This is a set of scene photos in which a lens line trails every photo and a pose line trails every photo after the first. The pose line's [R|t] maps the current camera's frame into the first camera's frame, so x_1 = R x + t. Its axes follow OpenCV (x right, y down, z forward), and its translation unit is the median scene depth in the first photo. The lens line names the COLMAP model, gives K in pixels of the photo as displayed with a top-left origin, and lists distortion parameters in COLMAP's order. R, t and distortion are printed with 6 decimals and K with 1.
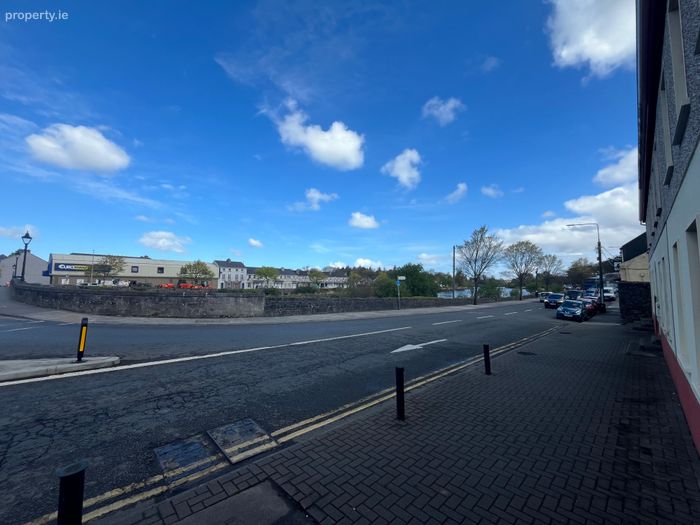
lens RADIAL K [[283.0, 0, 349.3], [0, 283.0, 262.2], [0, 0, 1]] dist [-0.003224, -0.000271]
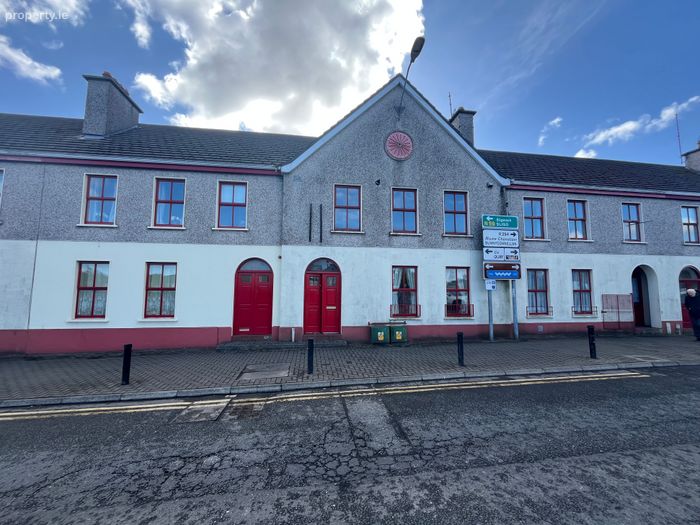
lens RADIAL K [[283.0, 0, 352.0], [0, 283.0, 265.6], [0, 0, 1]] dist [-0.003224, -0.000271]
pose [[-0.812320, 0.034666, 0.582181, -1.514431], [-0.056349, 0.988896, -0.137509, 0.142366], [-0.580484, -0.144506, -0.801347, 1.591214]]
